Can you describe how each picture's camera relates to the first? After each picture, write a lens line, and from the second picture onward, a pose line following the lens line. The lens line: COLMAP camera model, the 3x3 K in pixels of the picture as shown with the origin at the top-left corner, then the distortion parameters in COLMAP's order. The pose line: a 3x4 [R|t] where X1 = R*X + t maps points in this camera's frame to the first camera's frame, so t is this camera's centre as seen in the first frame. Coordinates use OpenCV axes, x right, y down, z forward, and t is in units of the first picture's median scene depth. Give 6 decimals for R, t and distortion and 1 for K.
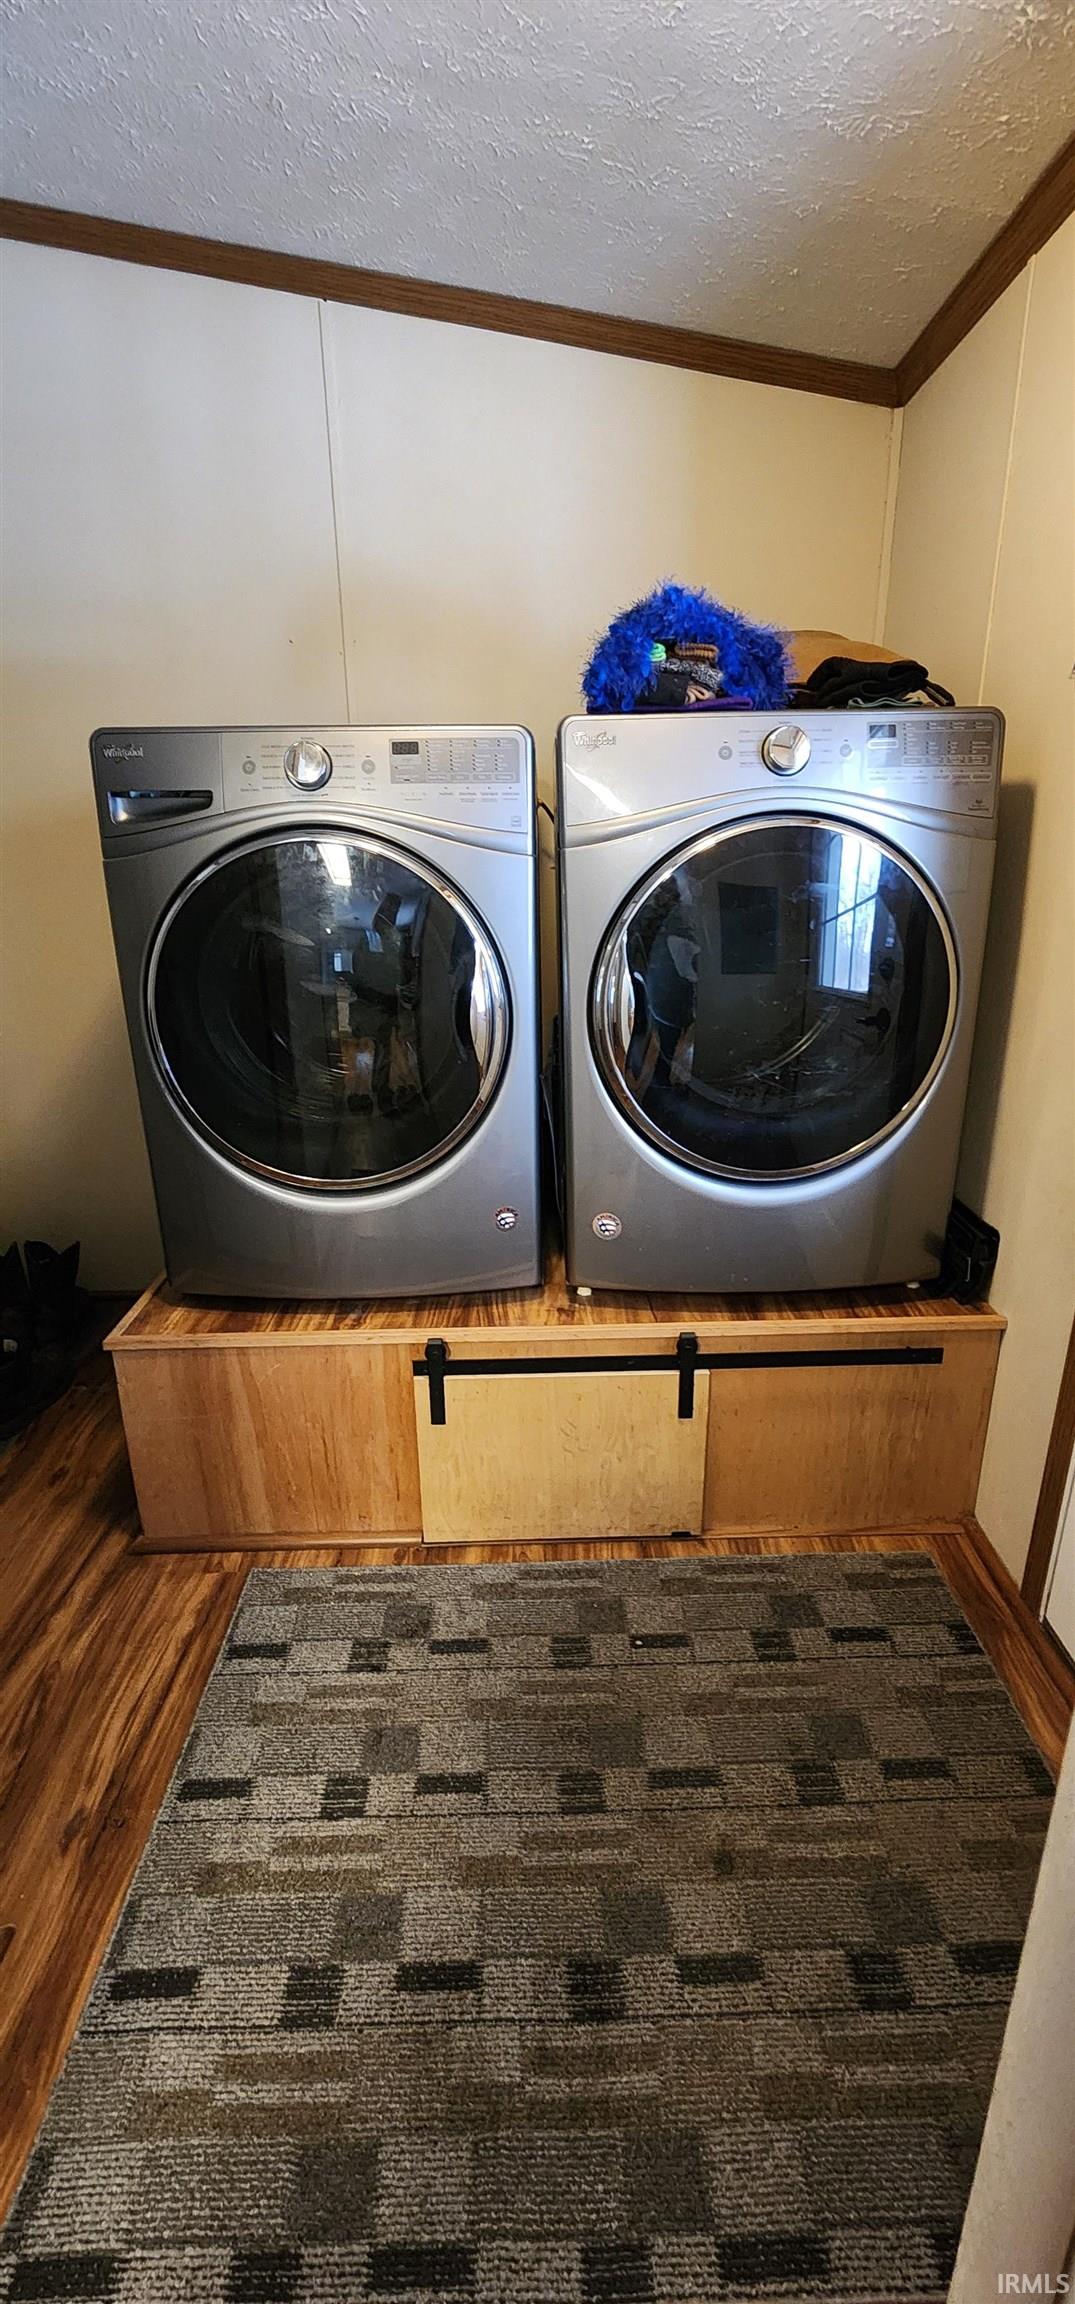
lens RADIAL K [[945.9, 0, 544.4], [0, 945.9, 1155.2], [0, 0, 1]] dist [0.000386, 0.000088]
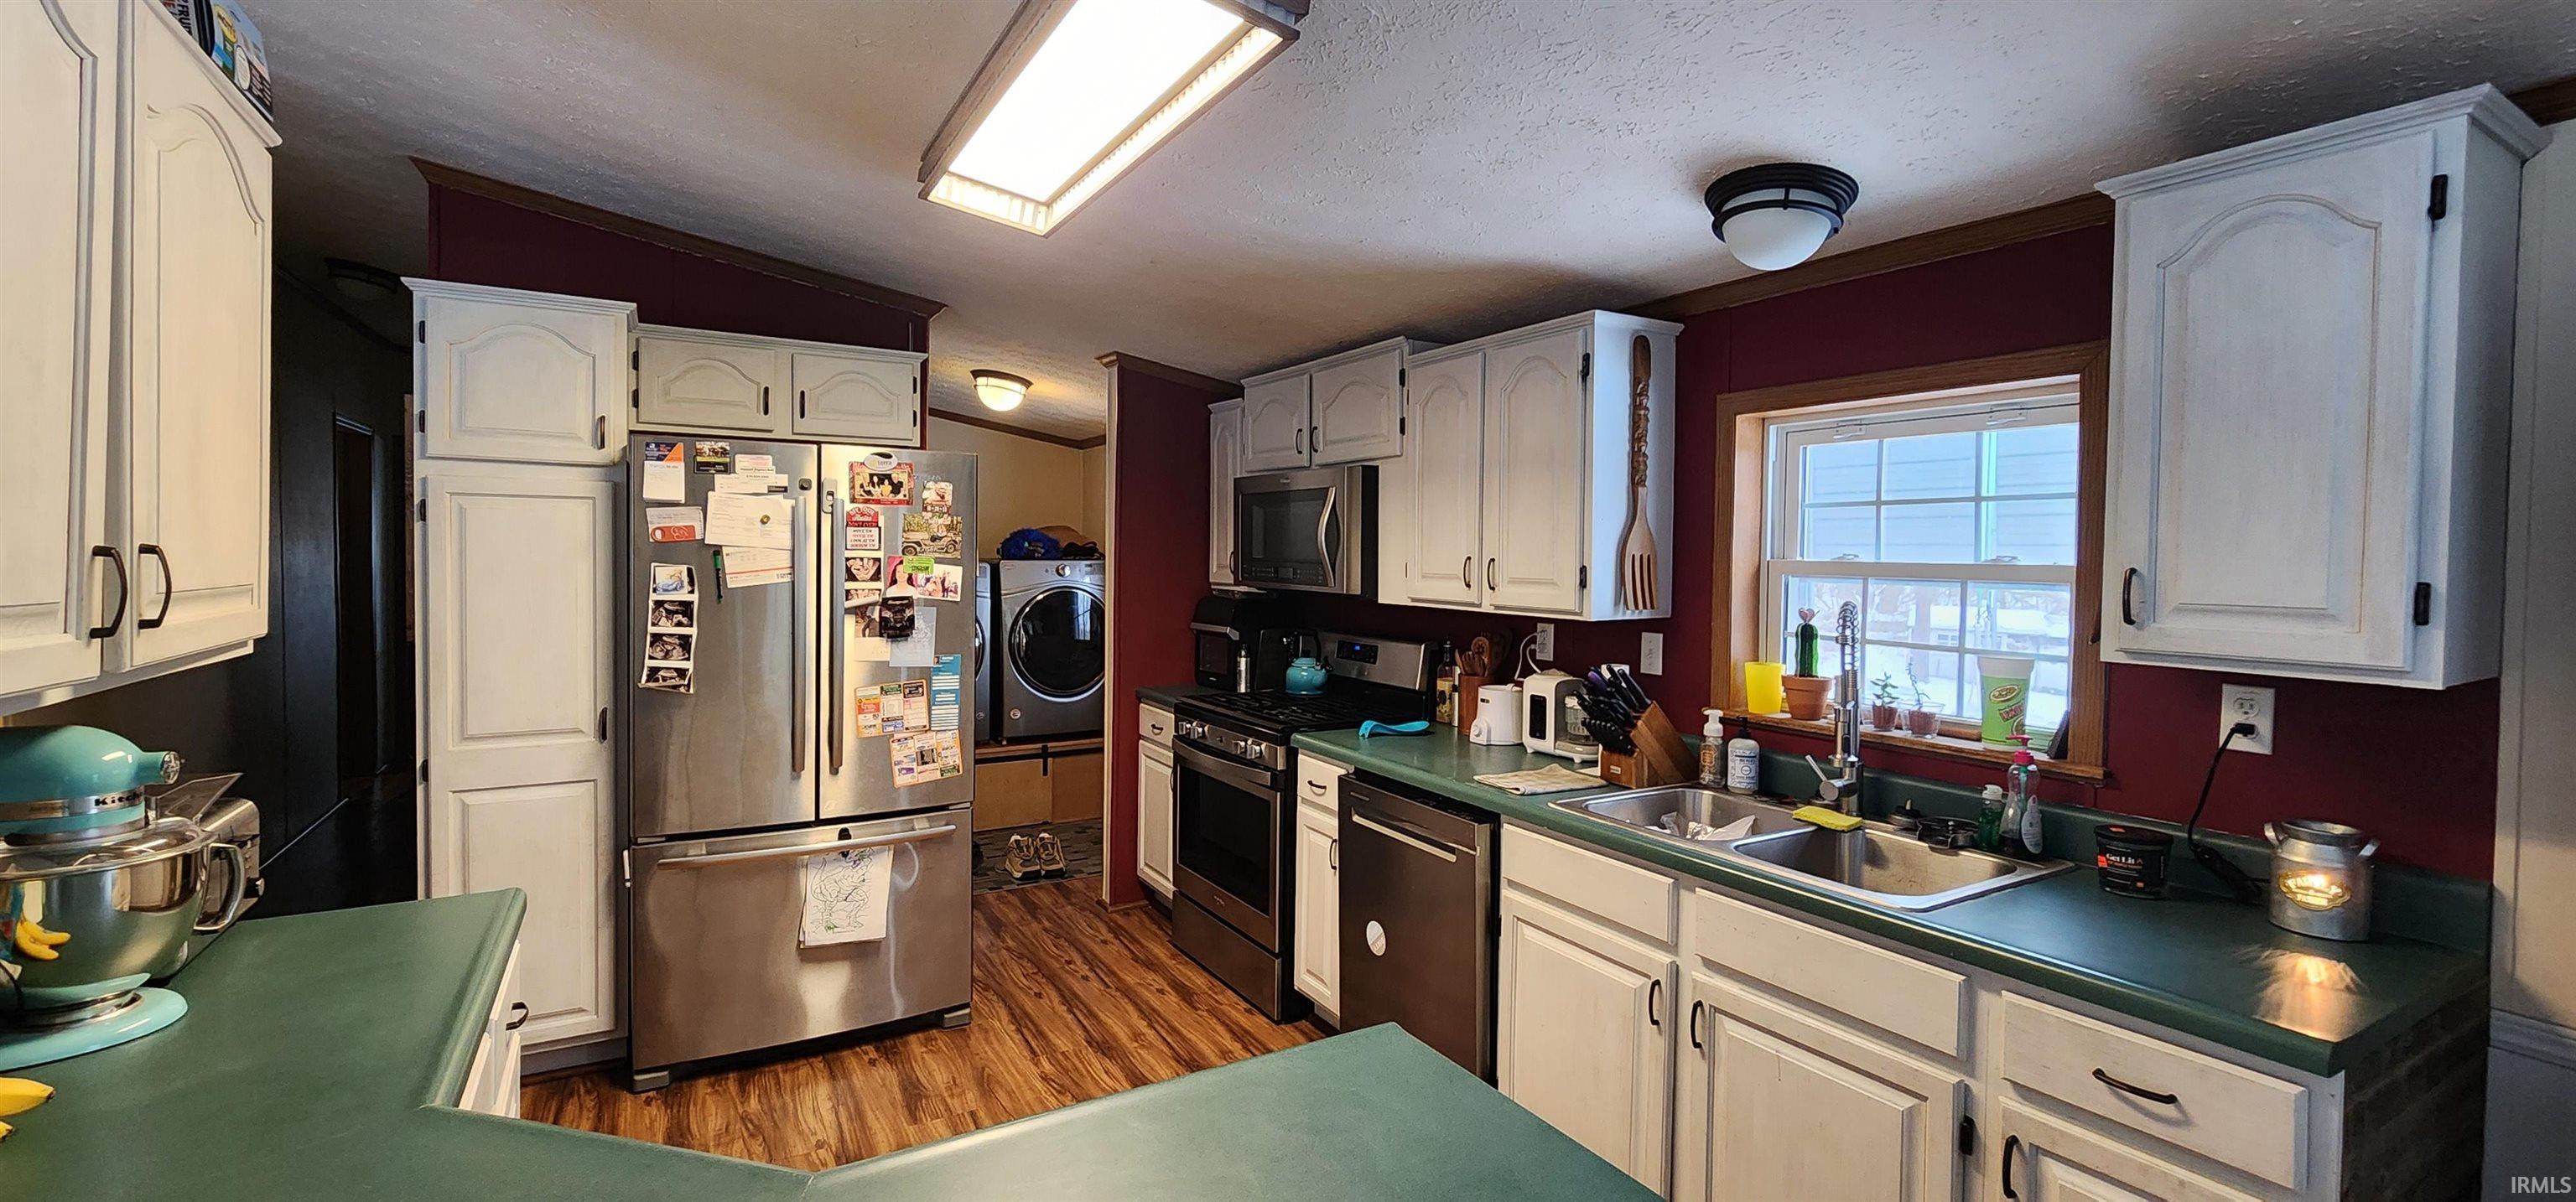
lens RADIAL K [[1057.4, 0, 1286.2], [0, 1057.4, 588.6], [0, 0, 1]] dist [0.000386, 0.000088]
pose [[0.866827, 0.008675, 0.498534, -0.944643], [0.133159, 0.959506, -0.248228, 0.694830], [-0.480499, 0.281555, 0.830570, -2.537169]]
